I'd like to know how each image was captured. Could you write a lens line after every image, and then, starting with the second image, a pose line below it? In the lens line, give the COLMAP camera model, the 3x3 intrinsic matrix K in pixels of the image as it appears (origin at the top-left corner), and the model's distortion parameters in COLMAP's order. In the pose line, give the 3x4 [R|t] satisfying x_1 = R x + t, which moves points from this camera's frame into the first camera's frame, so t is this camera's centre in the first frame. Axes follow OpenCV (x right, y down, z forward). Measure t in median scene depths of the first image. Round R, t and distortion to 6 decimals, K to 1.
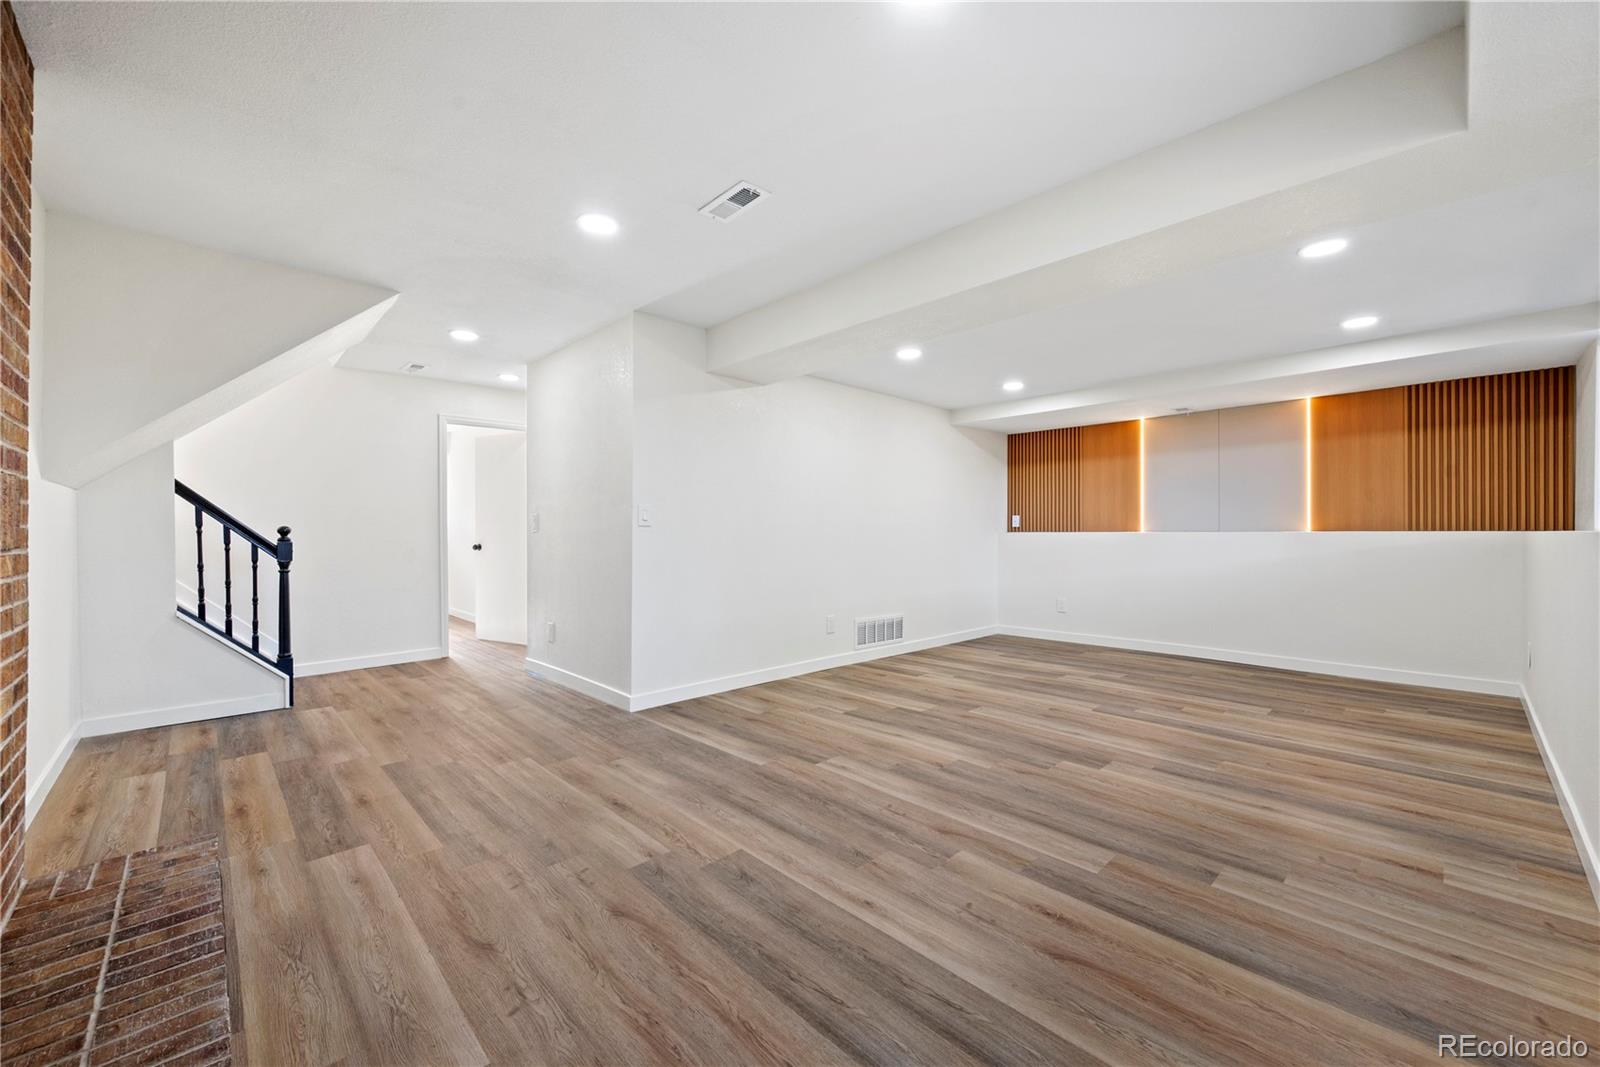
lens RADIAL K [[629.2, 0, 799.9], [0, 629.2, 536.8], [0, 0, 1]] dist [-0.003866, 0.001145]
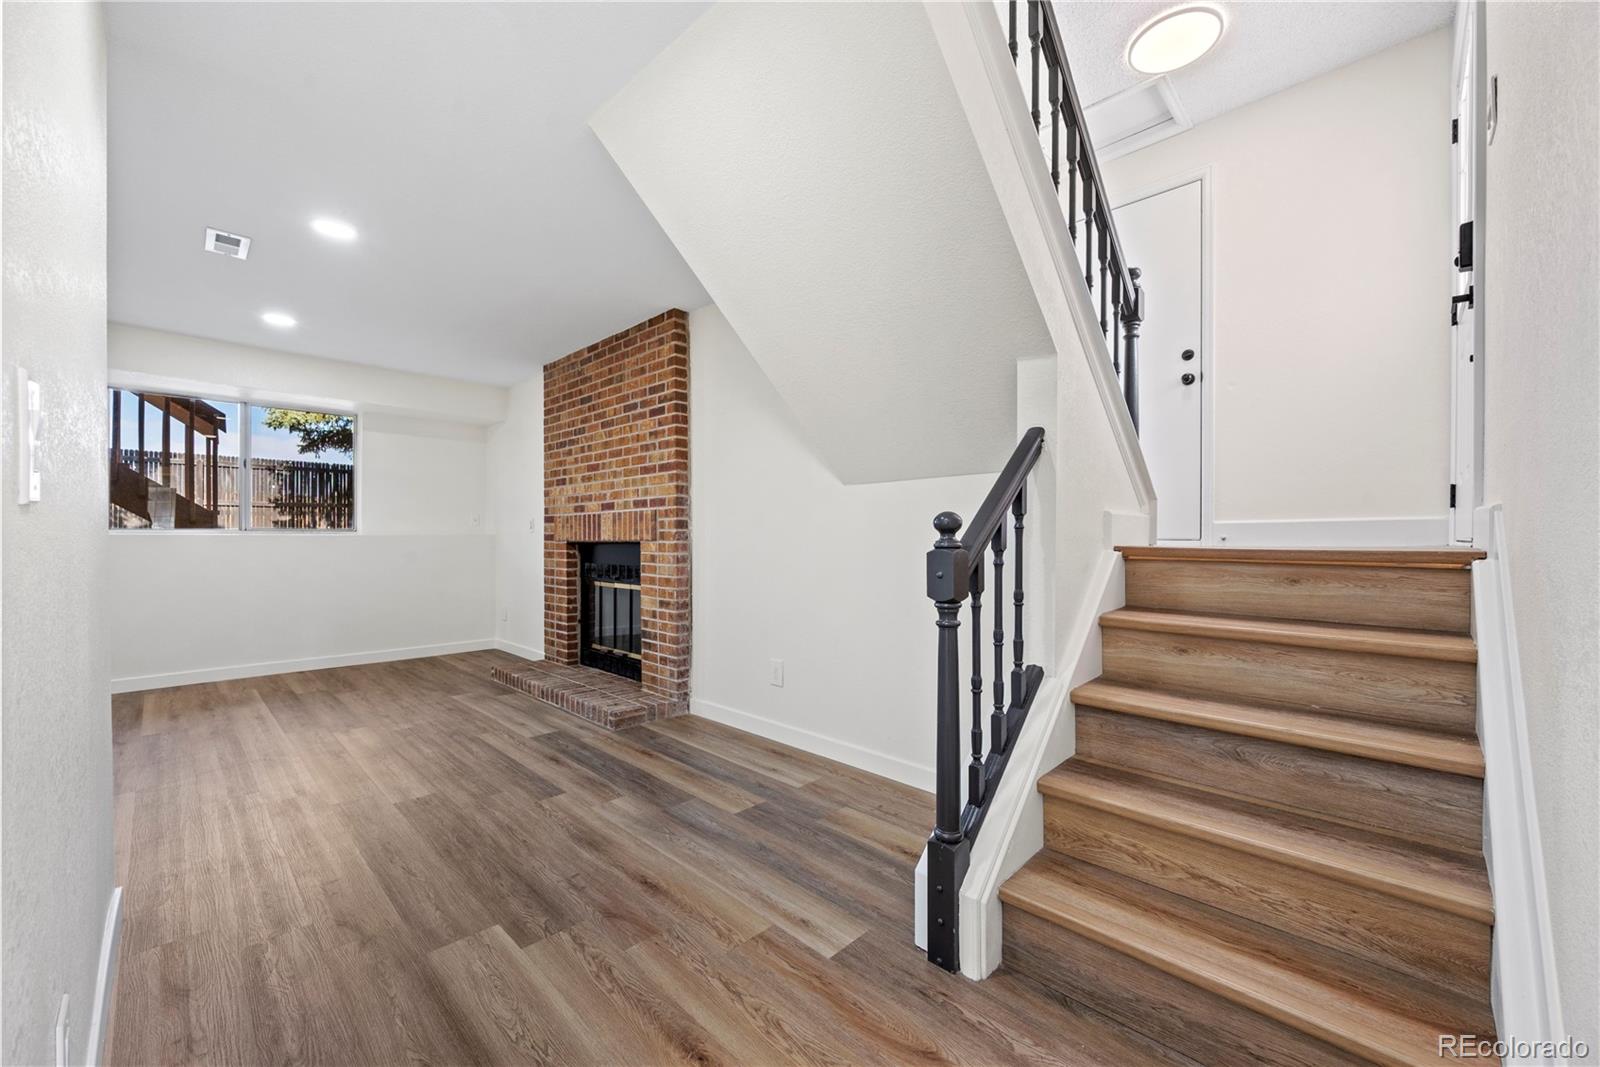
lens RADIAL K [[629.2, 0, 804.6], [0, 629.2, 537.1], [0, 0, 1]] dist [-0.003866, 0.001145]
pose [[-0.999317, 0.002777, -0.036840, -0.968257], [0.002487, 0.999966, 0.007891, -0.005079], [0.036860, 0.007794, -0.999290, 1.889807]]
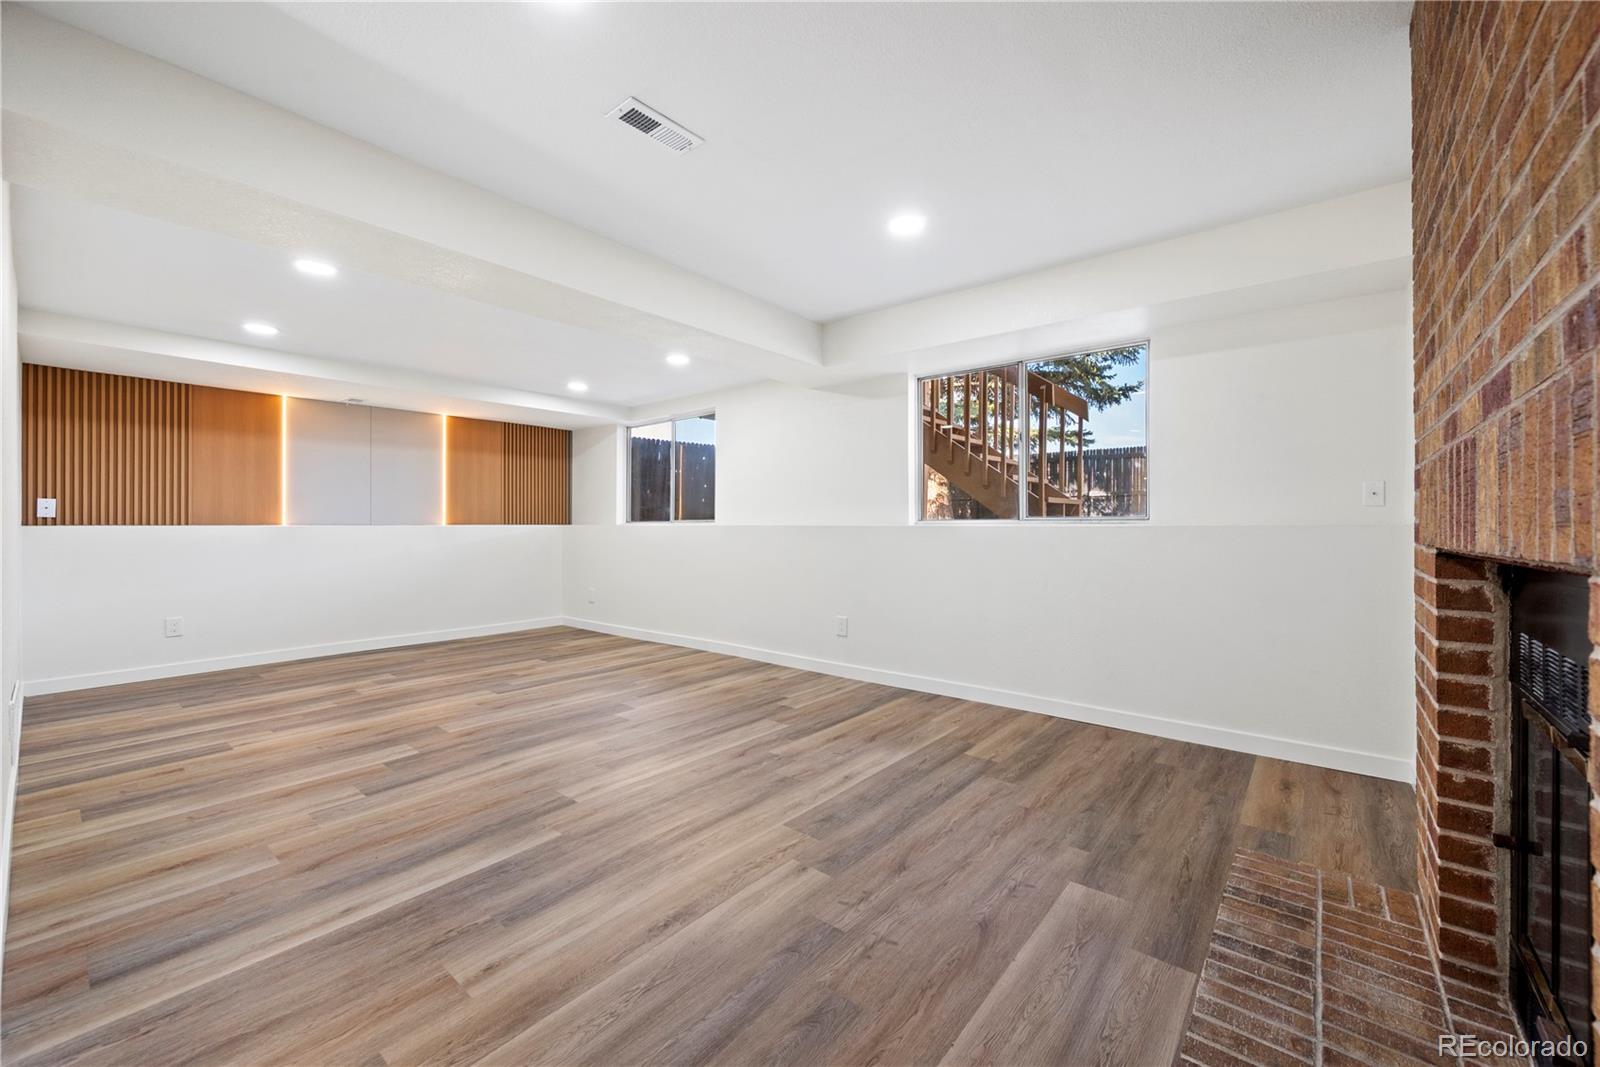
lens RADIAL K [[629.2, 0, 804.8], [0, 629.2, 524.1], [0, 0, 1]] dist [-0.003866, 0.001145]
pose [[-0.119267, 0.002732, 0.992858, -0.828149], [0.008744, 0.999960, -0.001702, -0.003785], [-0.992824, 0.008478, -0.119286, 0.783833]]
